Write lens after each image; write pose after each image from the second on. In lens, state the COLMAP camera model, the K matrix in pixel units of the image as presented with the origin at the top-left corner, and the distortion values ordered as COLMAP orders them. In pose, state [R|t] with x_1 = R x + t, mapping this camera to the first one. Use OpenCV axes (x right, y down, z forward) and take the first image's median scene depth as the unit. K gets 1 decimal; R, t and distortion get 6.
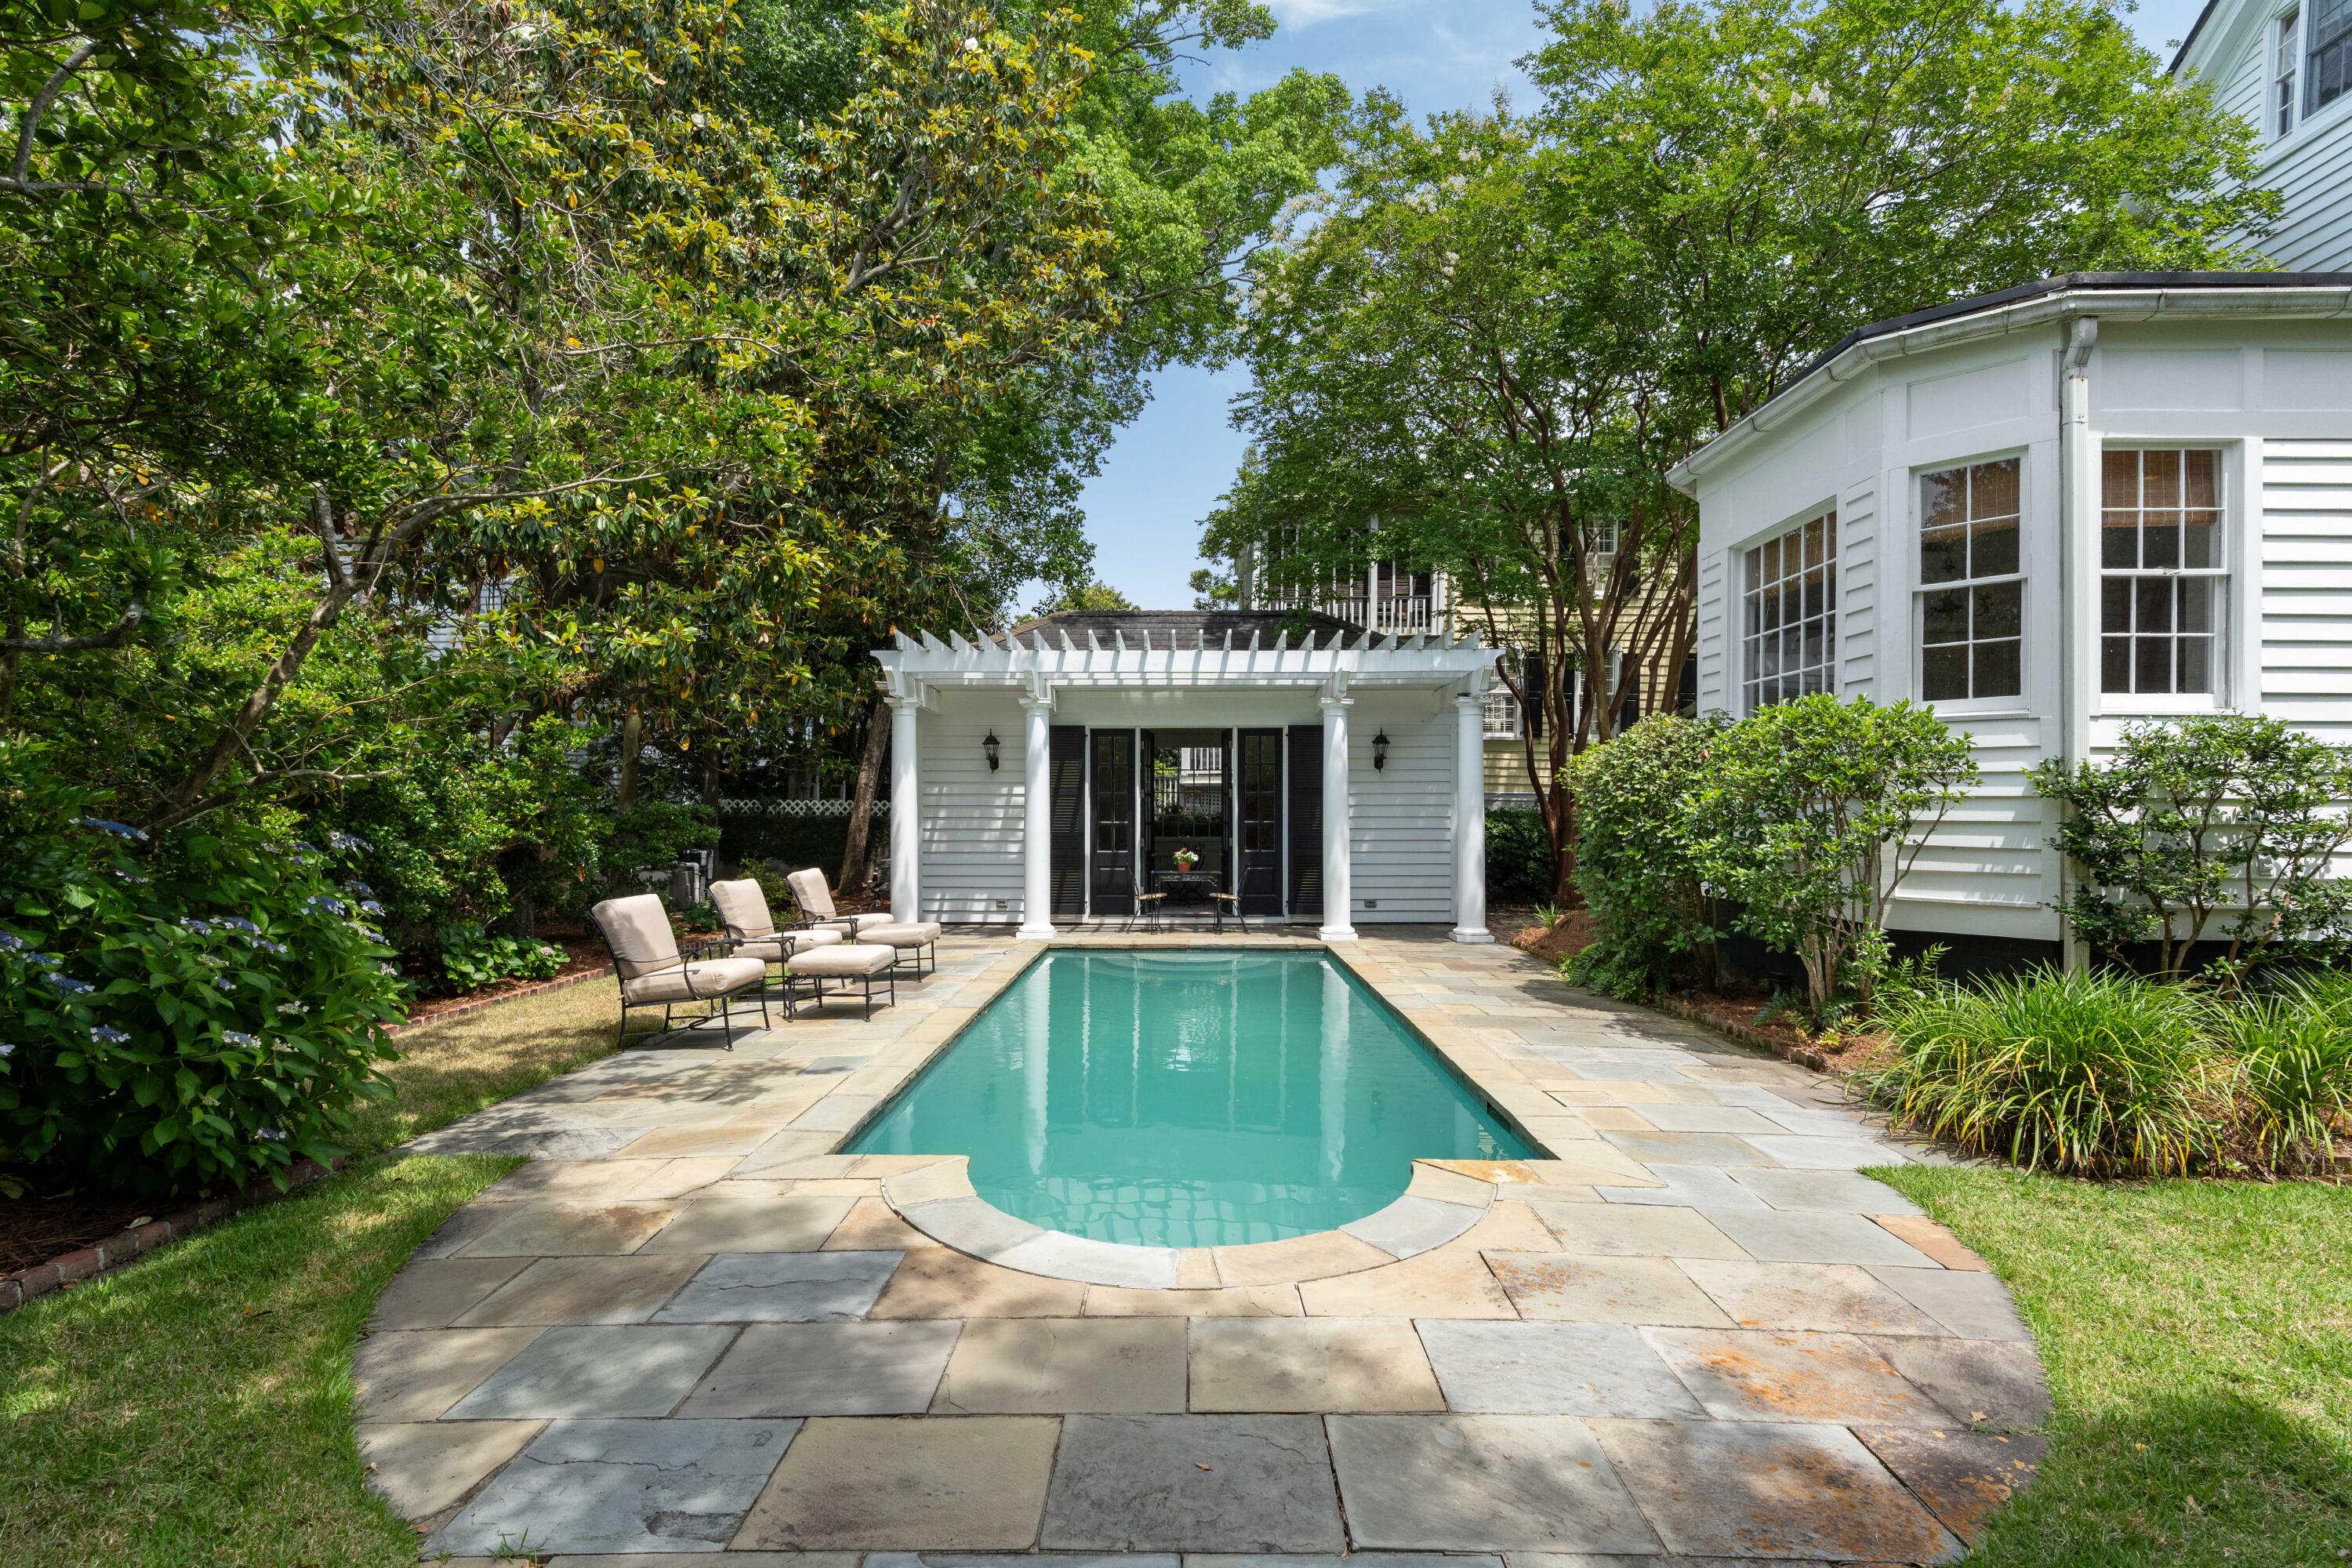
lens RADIAL K [[1046.3, 0, 1162.2], [0, 1046.3, 821.6], [0, 0, 1]] dist [-0.011520, 0.002309]
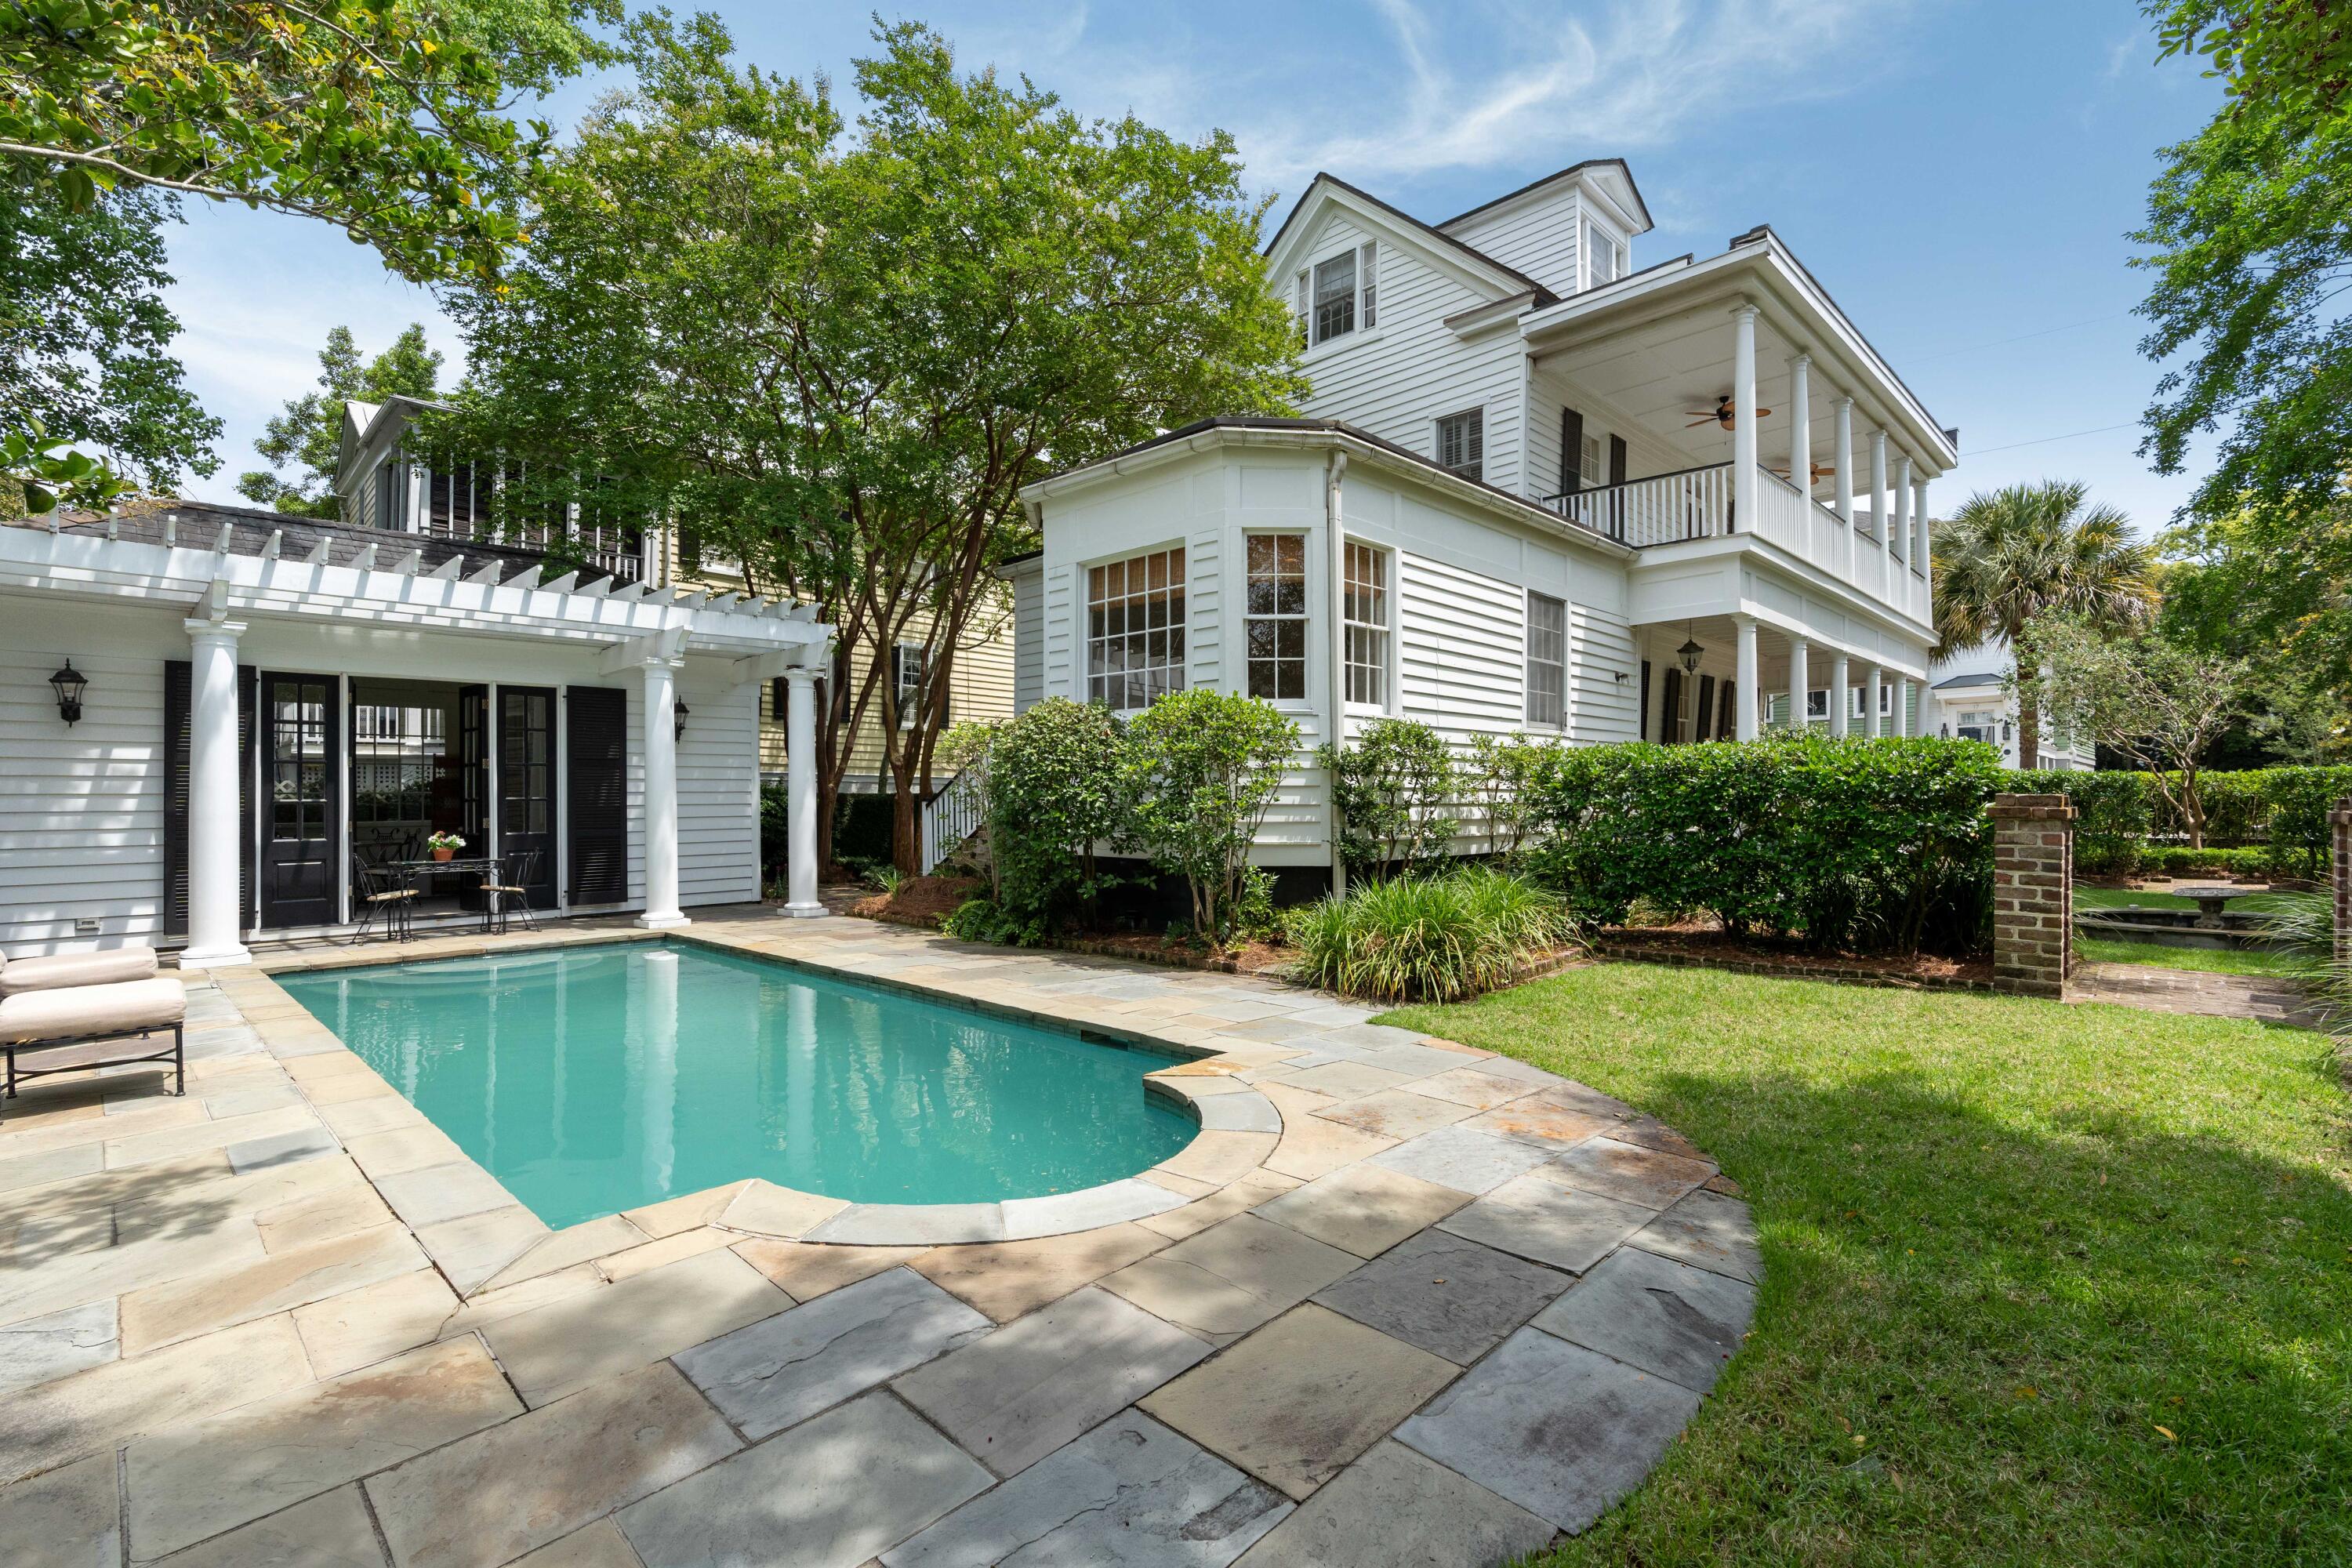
lens RADIAL K [[1046.3, 0, 1168.1], [0, 1046.3, 789.4], [0, 0, 1]] dist [-0.011520, 0.002309]
pose [[0.691959, -0.000170, 0.721937, -0.377119], [0.011524, 0.999875, -0.010811, 0.019349], [-0.721845, 0.015800, 0.691874, 0.134235]]
